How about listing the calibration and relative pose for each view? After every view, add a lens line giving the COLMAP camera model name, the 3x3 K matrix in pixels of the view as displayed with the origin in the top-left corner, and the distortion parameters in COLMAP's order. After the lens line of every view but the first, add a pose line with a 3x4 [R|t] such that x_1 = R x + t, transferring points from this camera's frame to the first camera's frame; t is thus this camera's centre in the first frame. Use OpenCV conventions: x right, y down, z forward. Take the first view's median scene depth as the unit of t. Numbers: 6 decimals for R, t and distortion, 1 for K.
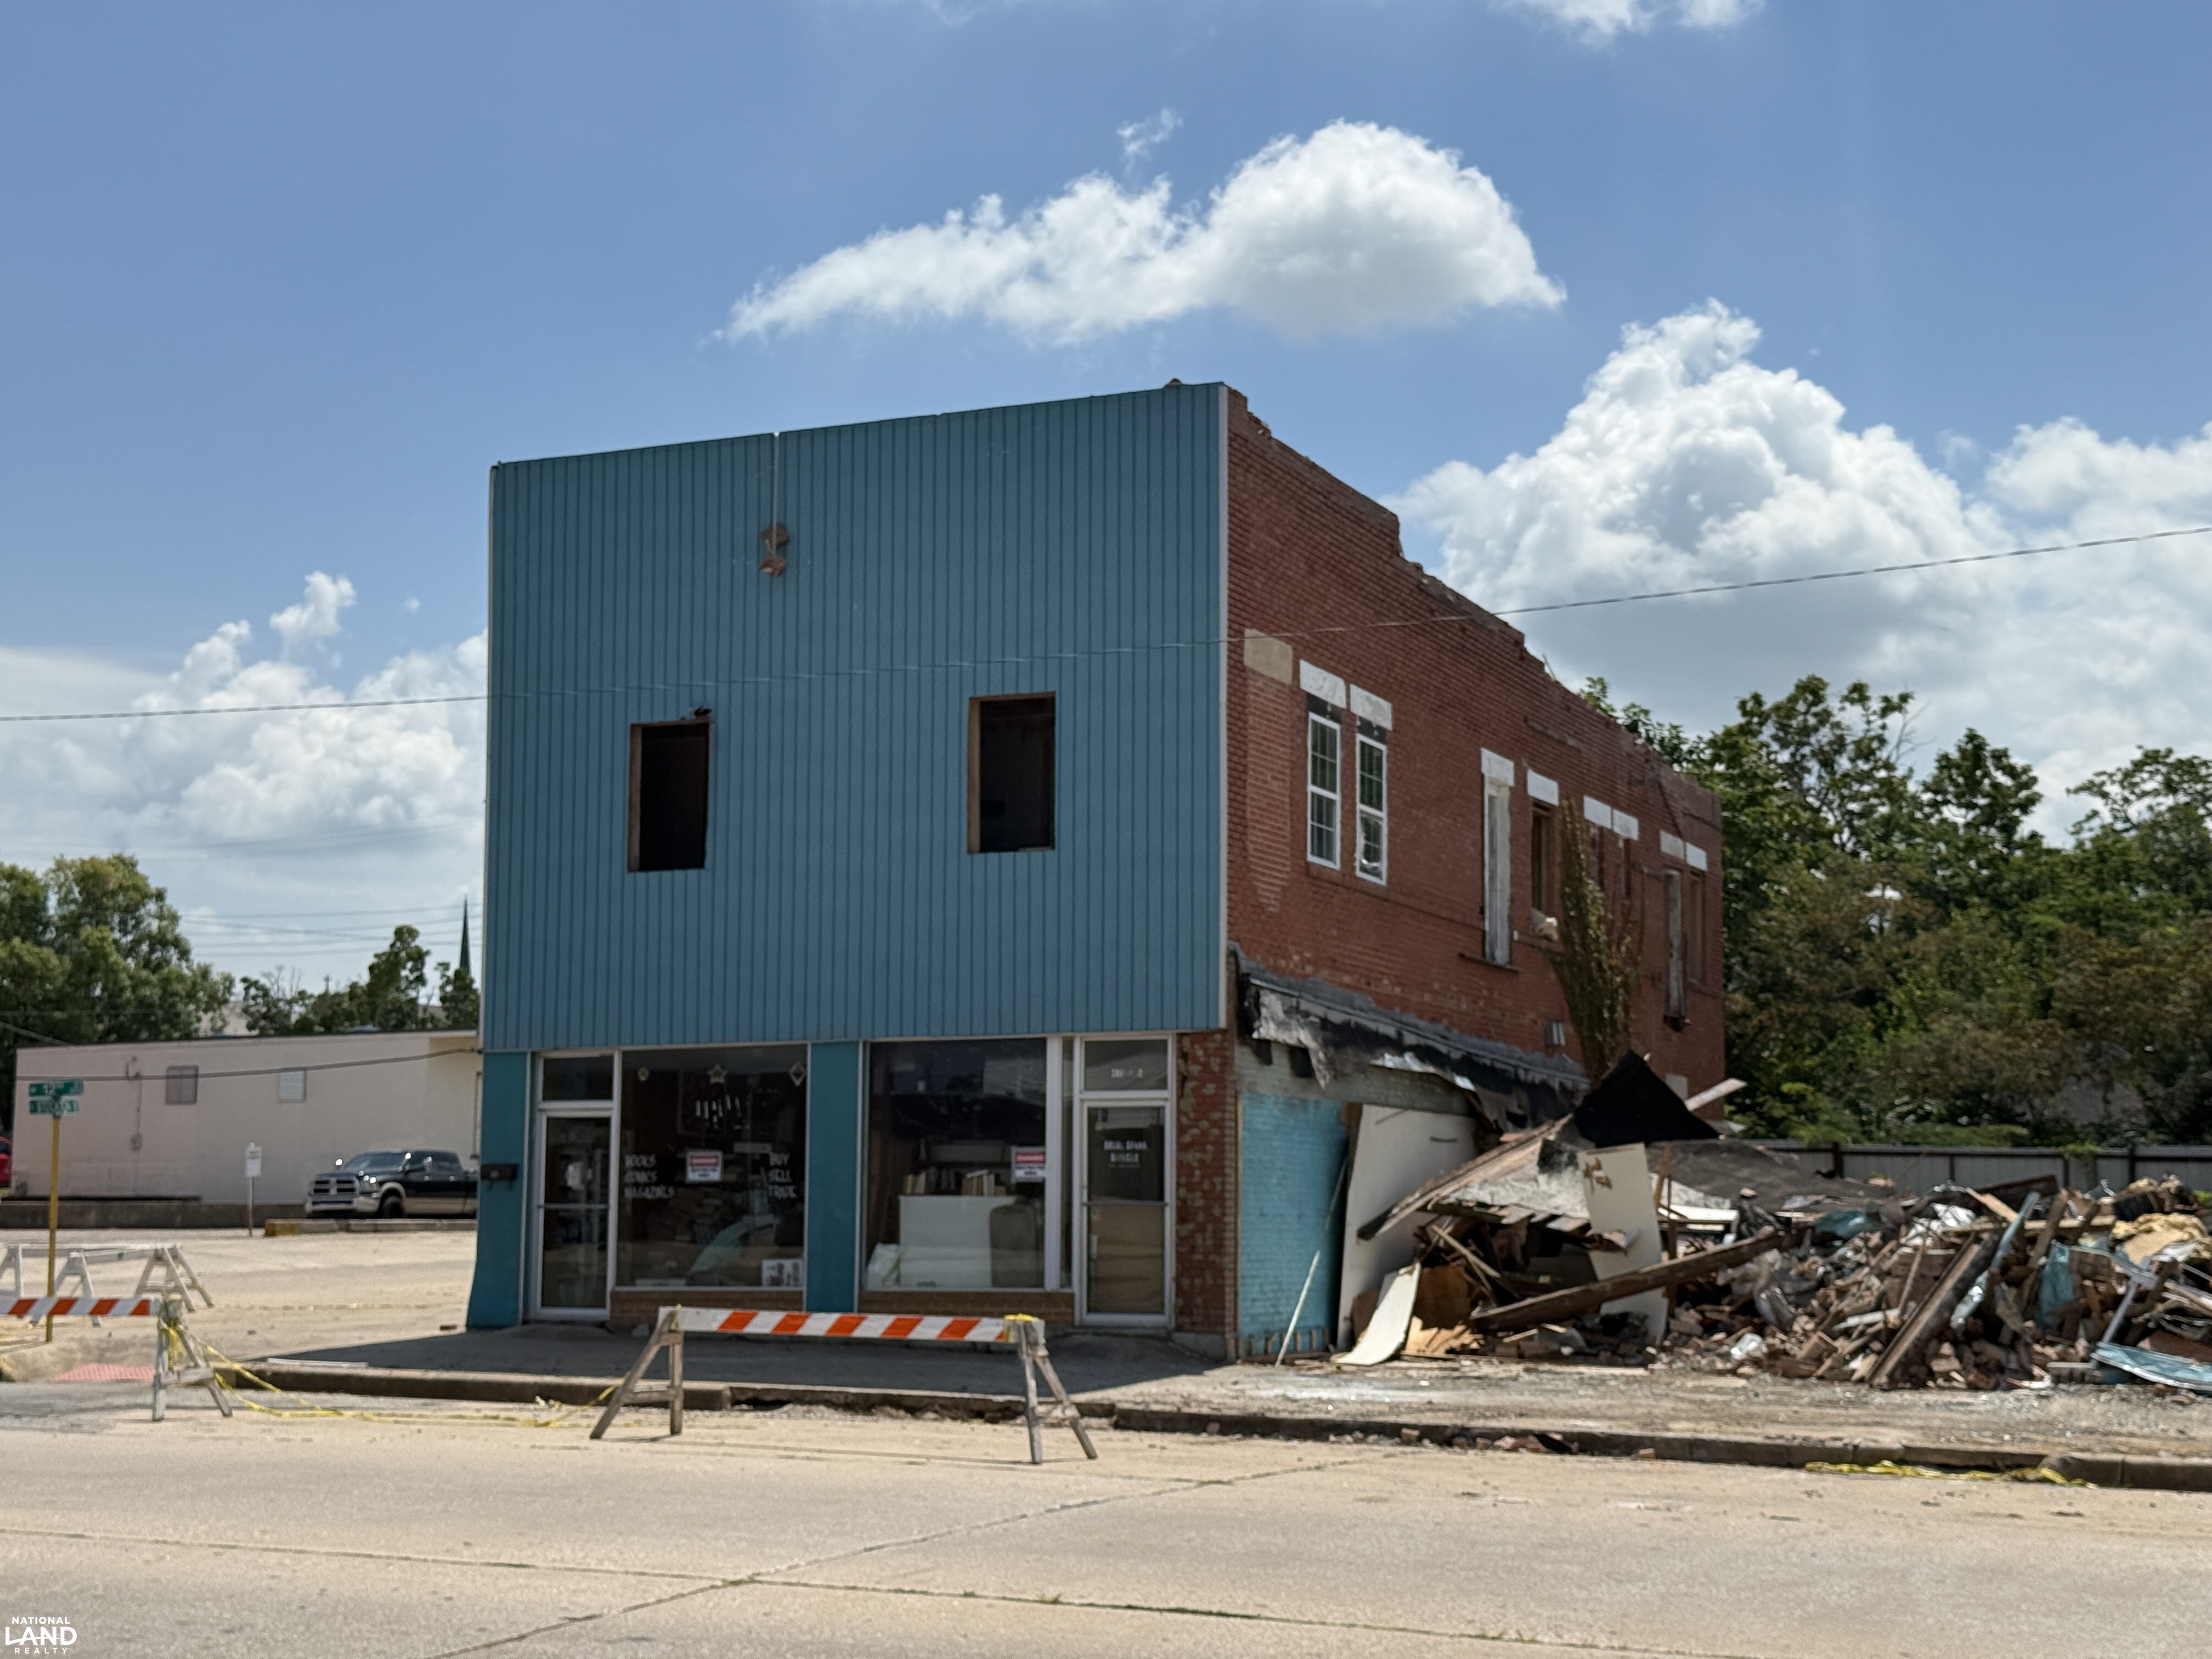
lens RADIAL K [[3100.5, 0, 1100.0], [0, 3100.5, 850.3], [0, 0, 1]] dist [0.117324, 0.000000]
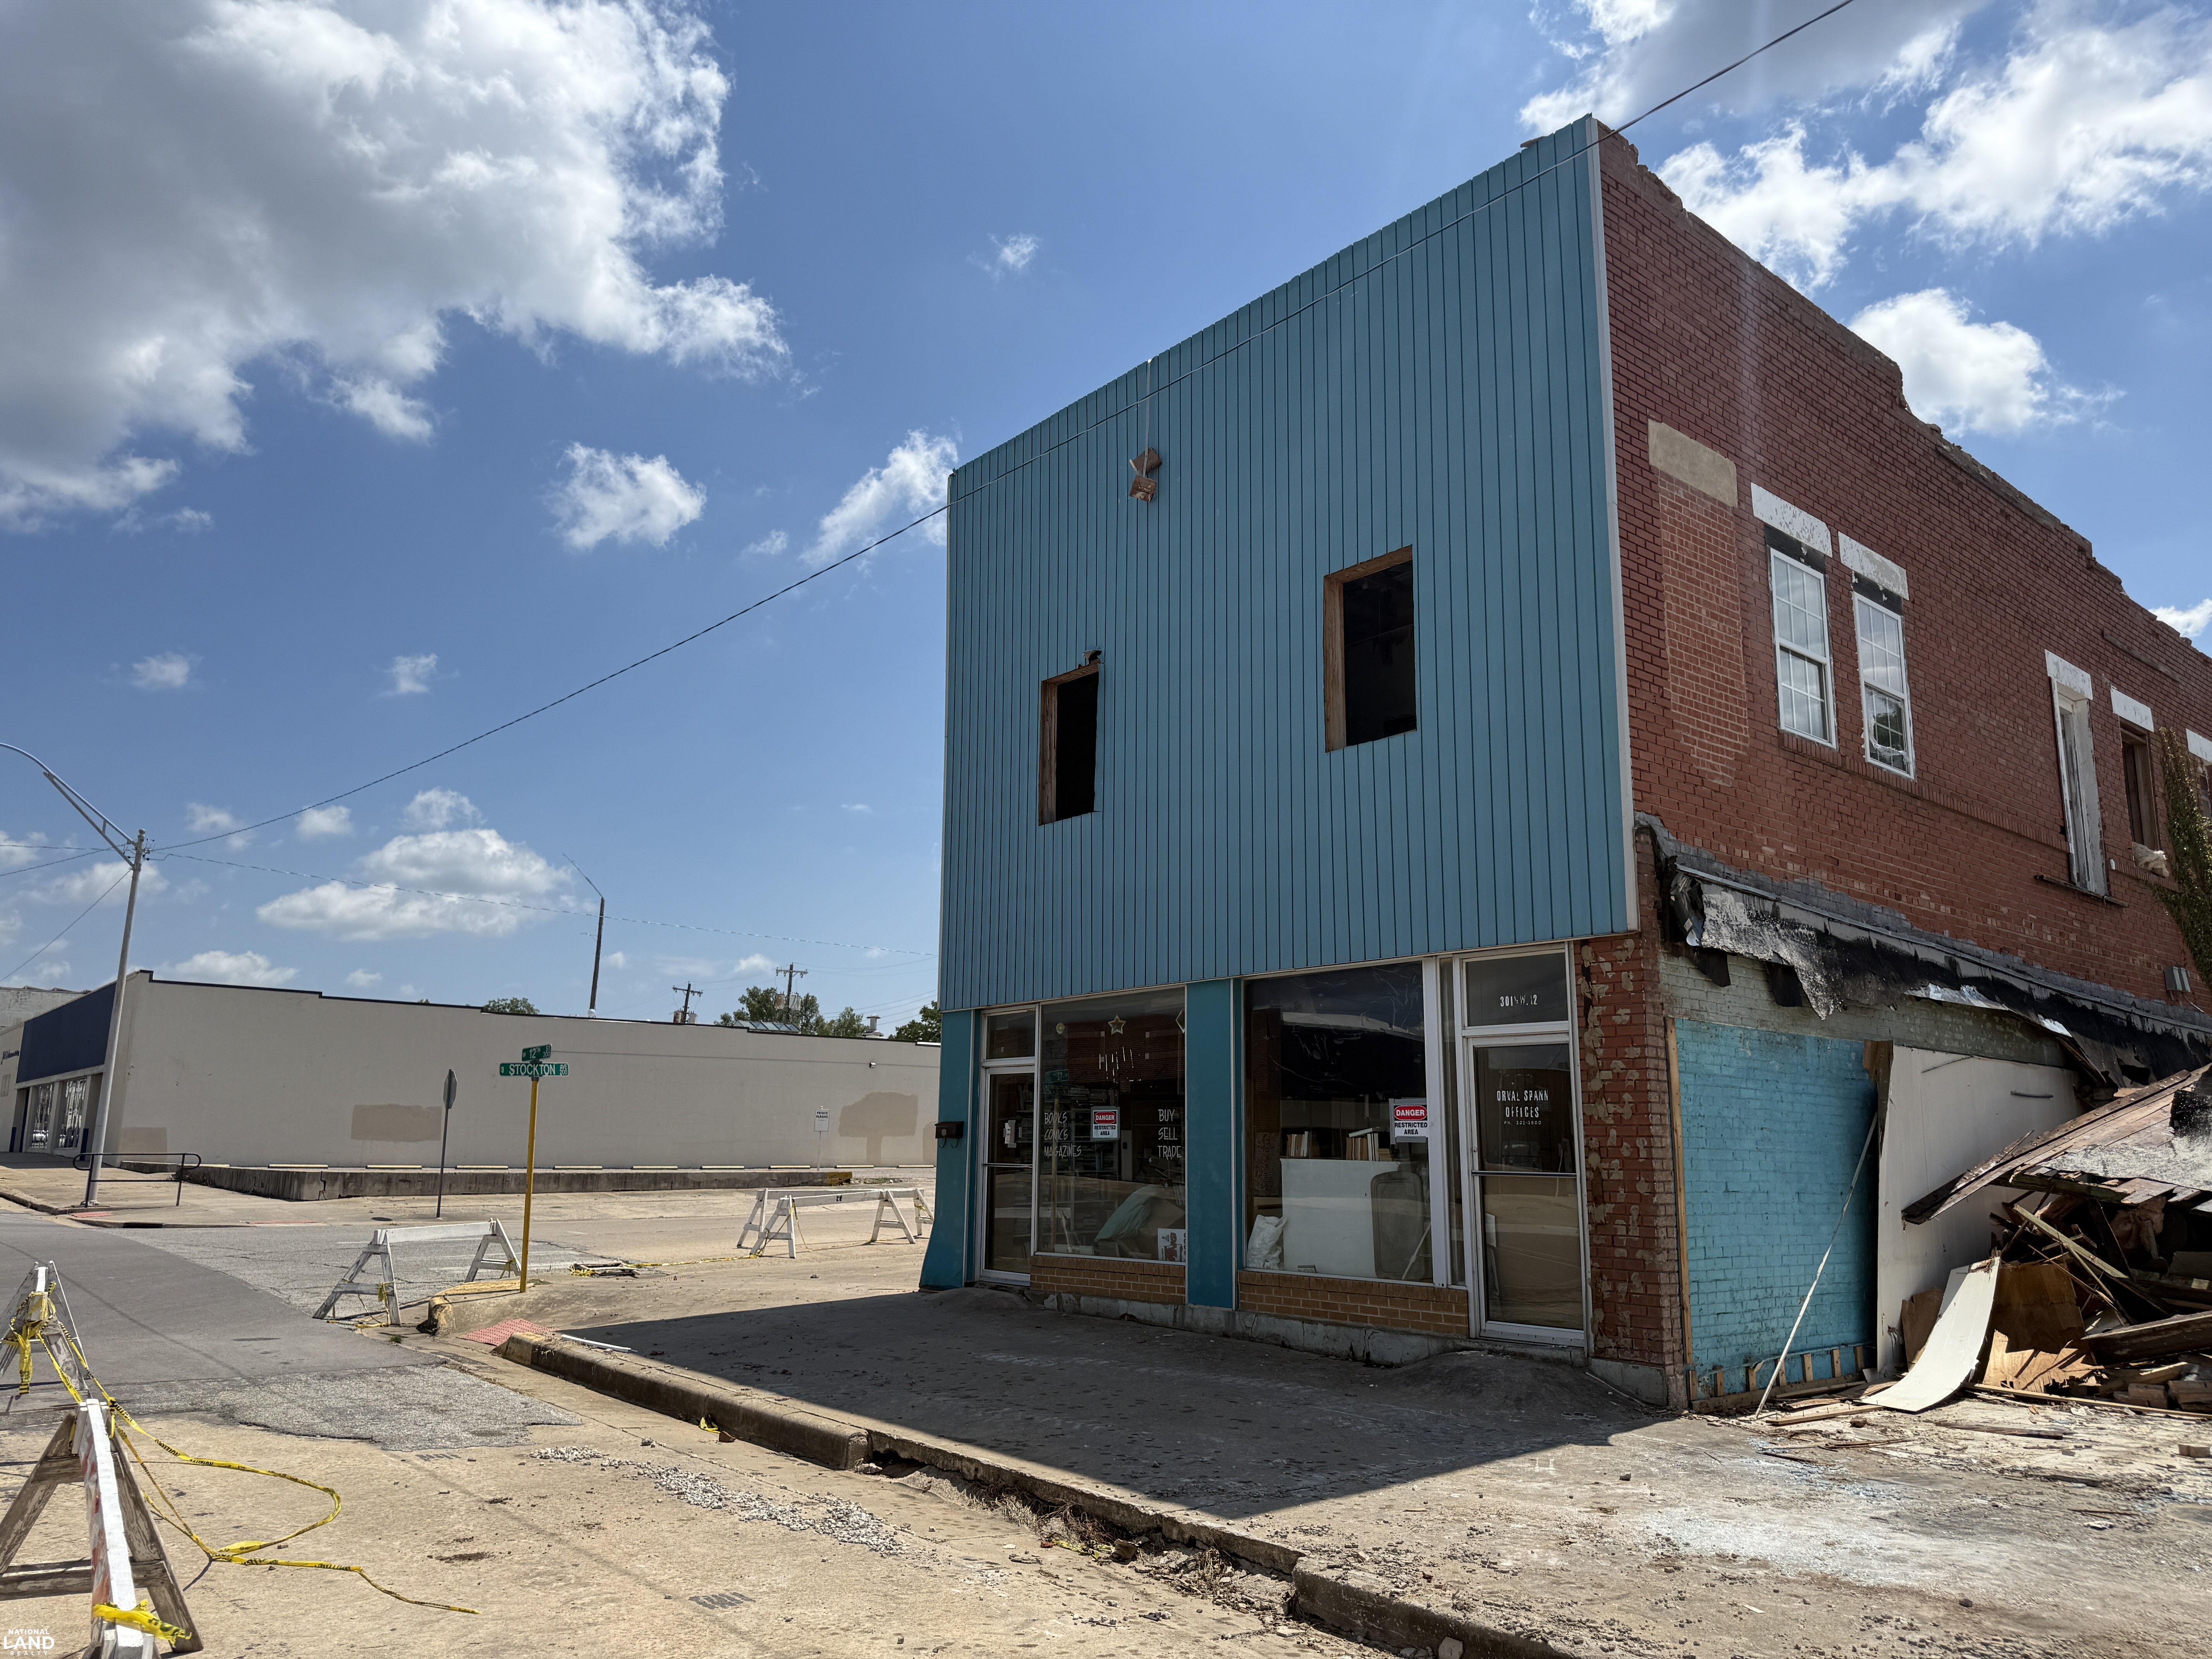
lens RADIAL K [[1552.2, 0, 1103.1], [0, 1552.2, 850.2], [0, 0, 1]] dist [0.098525, -0.125083]
pose [[0.904214, -0.077366, -0.420014, 0.078636], [0.044126, 0.995116, -0.088302, 0.062210], [0.424794, 0.061311, 0.903212, 0.584457]]
